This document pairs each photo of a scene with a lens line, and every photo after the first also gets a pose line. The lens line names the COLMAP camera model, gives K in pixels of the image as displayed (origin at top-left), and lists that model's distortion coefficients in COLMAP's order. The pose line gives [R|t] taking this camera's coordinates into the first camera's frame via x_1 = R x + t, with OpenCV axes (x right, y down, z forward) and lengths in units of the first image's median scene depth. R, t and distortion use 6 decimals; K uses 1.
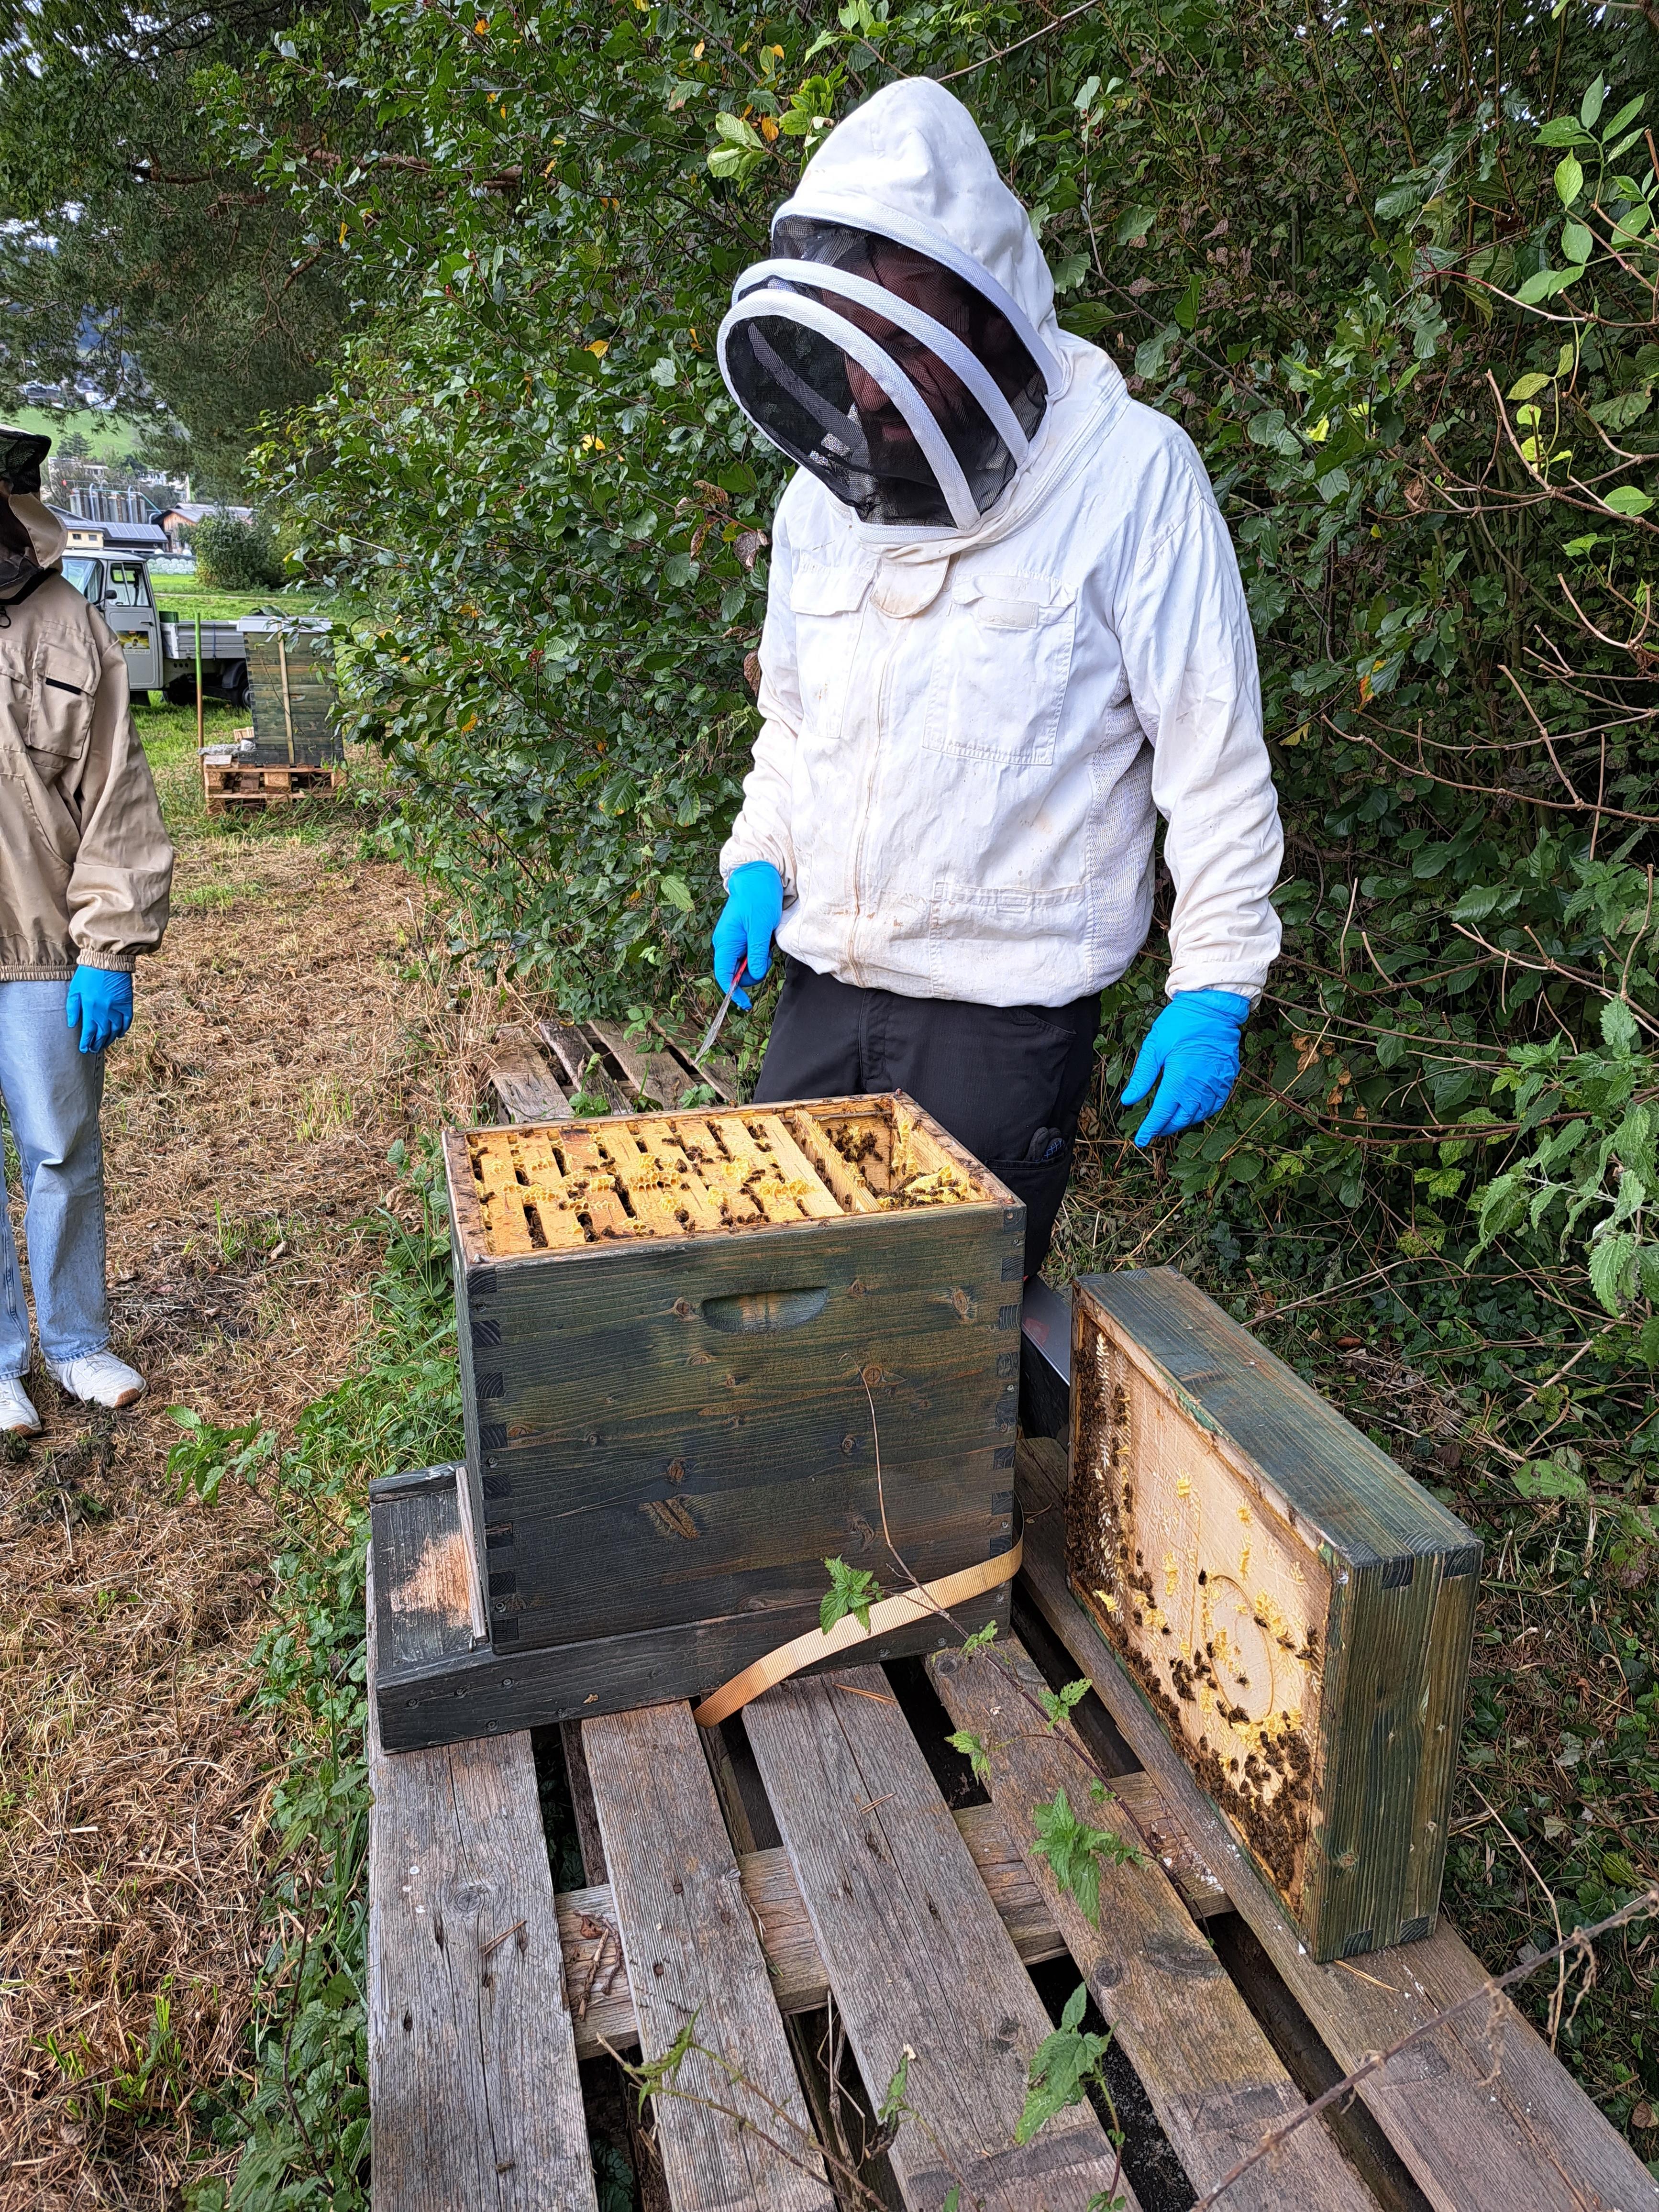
lens RADIAL K [[1543.2, 0, 849.5], [0, 1543.2, 1146.4], [0, 0, 1]] dist [0.103581, -0.153561]
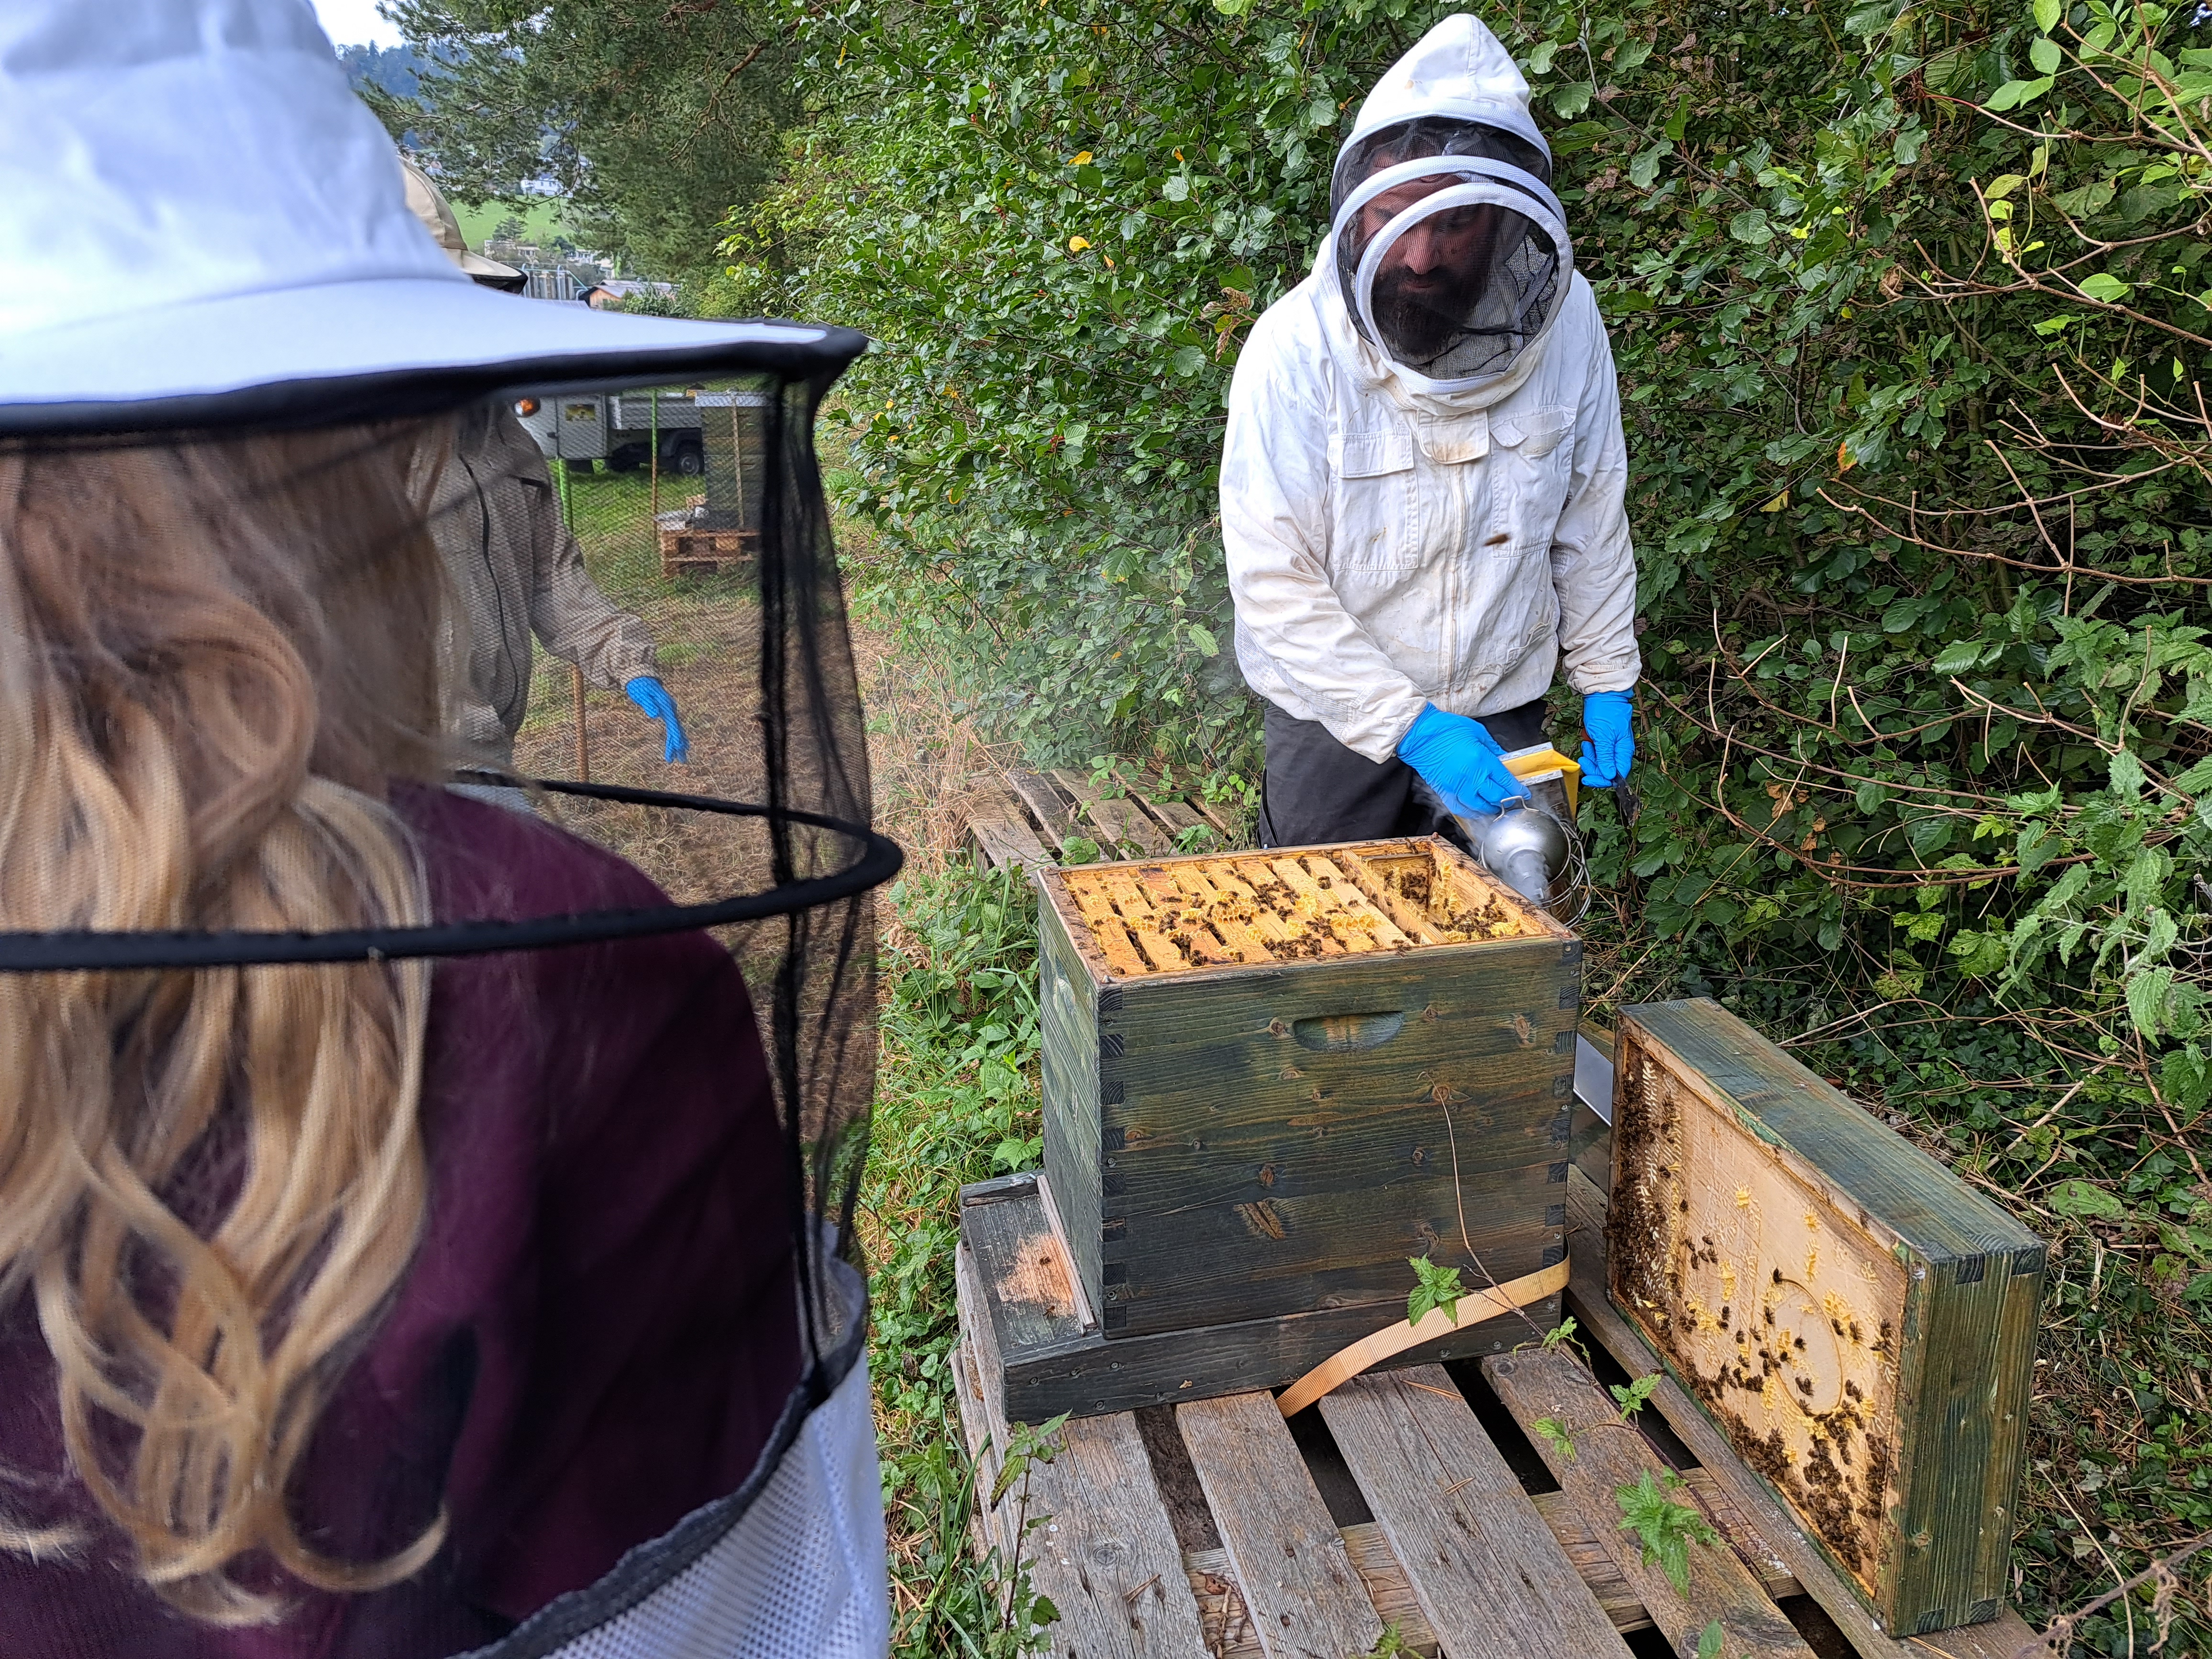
lens RADIAL K [[1562.3, 0, 1125.1], [0, 1562.3, 795.4], [0, 0, 1]] dist [0.060613, -0.060969]
pose [[0.997736, -0.000989, -0.067248, -0.103745], [-0.003261, 0.998004, -0.063066, 0.006293], [0.067176, 0.063142, 0.995741, -0.107658]]
